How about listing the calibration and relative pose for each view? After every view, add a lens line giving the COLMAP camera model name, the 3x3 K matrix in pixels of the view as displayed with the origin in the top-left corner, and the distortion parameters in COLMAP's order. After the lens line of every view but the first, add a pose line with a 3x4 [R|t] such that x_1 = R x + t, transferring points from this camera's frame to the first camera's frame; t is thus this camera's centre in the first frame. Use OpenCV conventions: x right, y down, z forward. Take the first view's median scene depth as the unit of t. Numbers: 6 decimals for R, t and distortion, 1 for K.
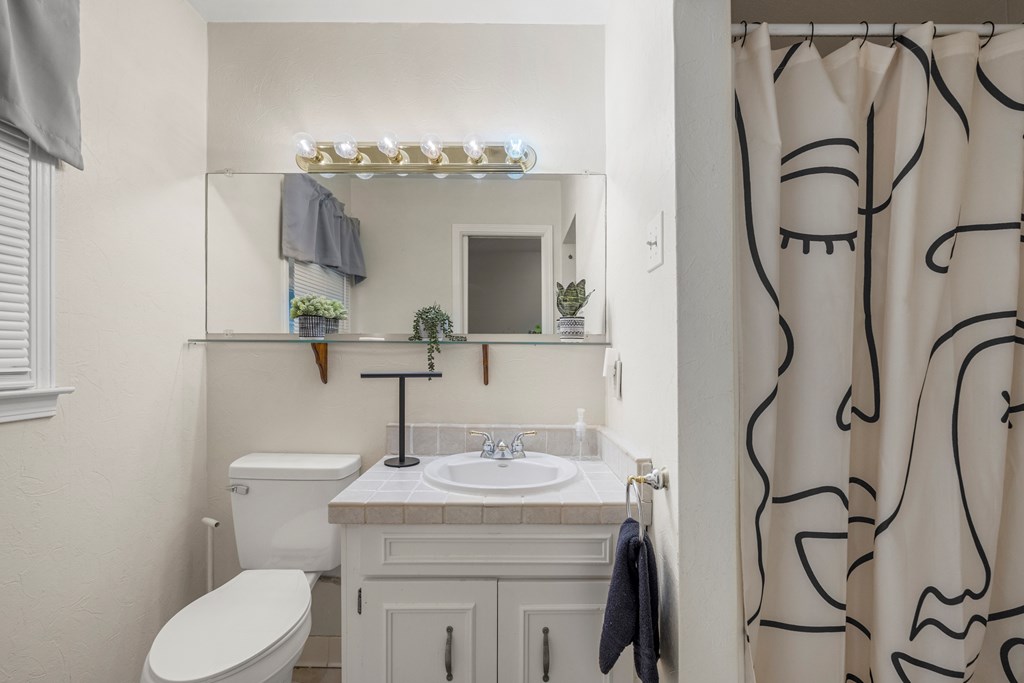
lens RADIAL K [[454.0, 0, 513.6], [0, 454.0, 348.8], [0, 0, 1]] dist [-0.001556, 0.000049]
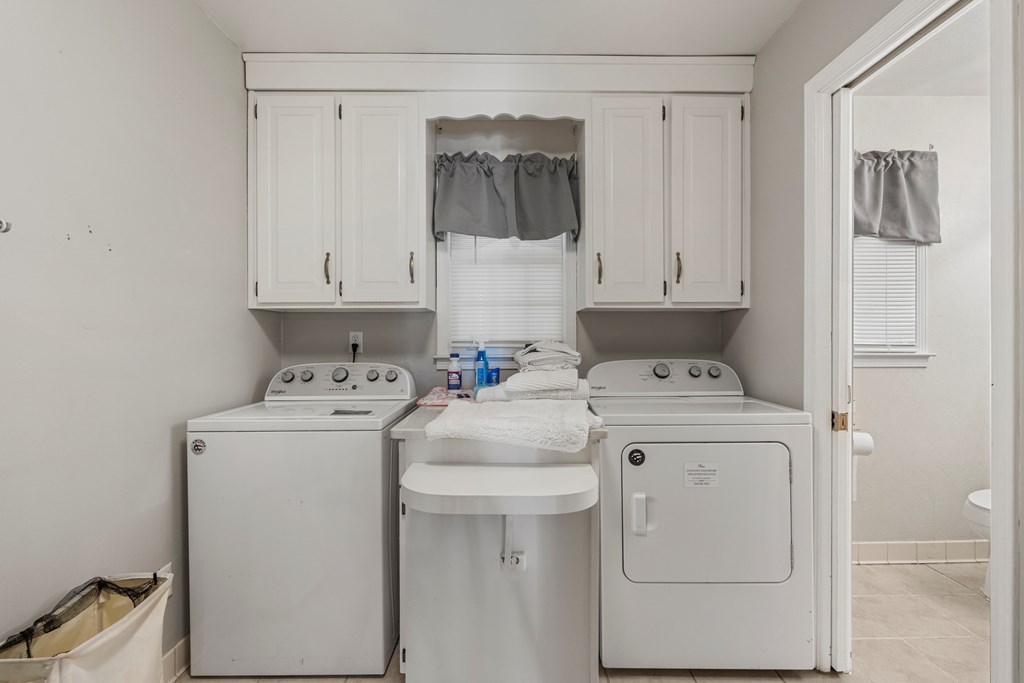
lens RADIAL K [[454.0, 0, 513.1], [0, 454.0, 339.7], [0, 0, 1]] dist [-0.001556, 0.000049]
pose [[0.010623, 0.004899, -0.999932, 1.053869], [0.008160, 0.999954, 0.004985, -0.001846], [0.999910, -0.008212, 0.010583, -0.927357]]
